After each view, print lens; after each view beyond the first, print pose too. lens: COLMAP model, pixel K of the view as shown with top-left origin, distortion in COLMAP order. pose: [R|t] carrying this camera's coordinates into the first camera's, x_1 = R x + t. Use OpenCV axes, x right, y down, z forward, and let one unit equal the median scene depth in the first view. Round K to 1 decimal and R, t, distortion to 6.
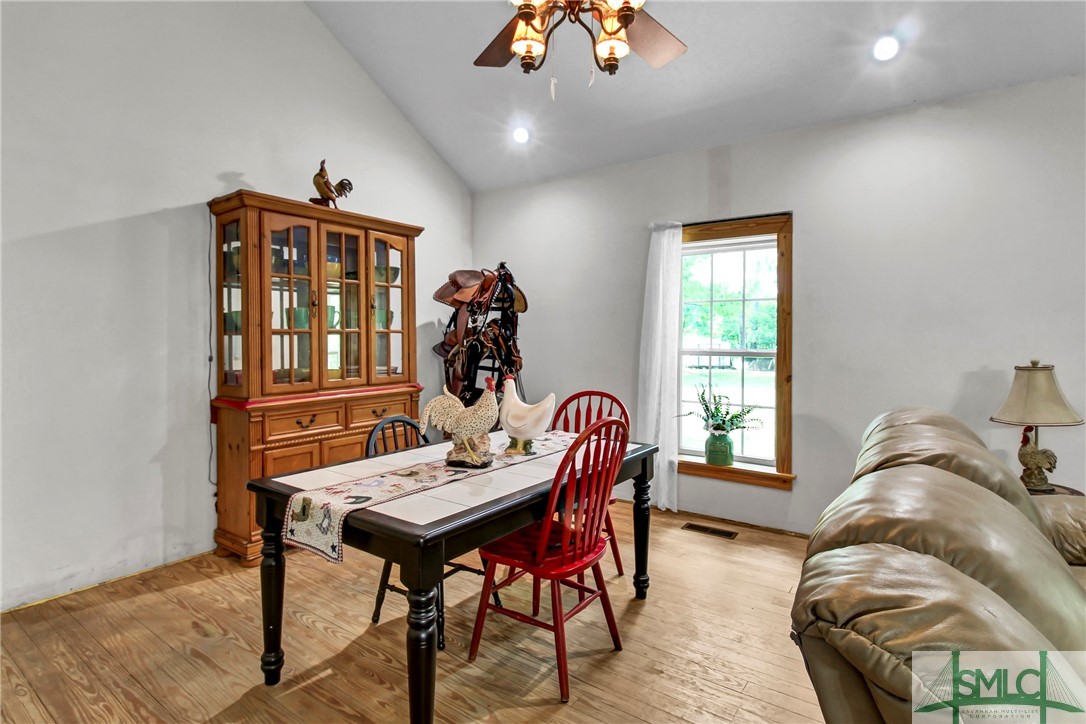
lens RADIAL K [[542.9, 0, 531.6], [0, 542.9, 338.6], [0, 0, 1]] dist [-0.002444, -0.003124]
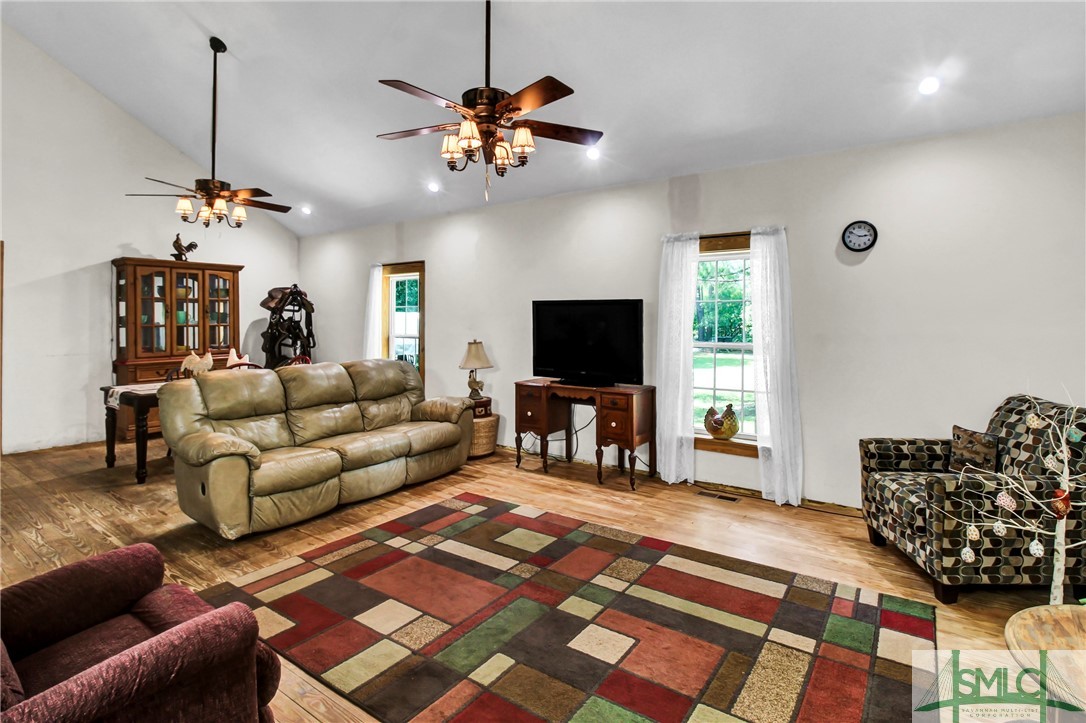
lens RADIAL K [[542.9, 0, 520.8], [0, 542.9, 319.3], [0, 0, 1]] dist [-0.002444, -0.003124]
pose [[0.999790, -0.002365, -0.020351, 0.890588], [0.002144, 0.999939, -0.010870, -0.012418], [0.020375, 0.010824, 0.999734, -0.895541]]
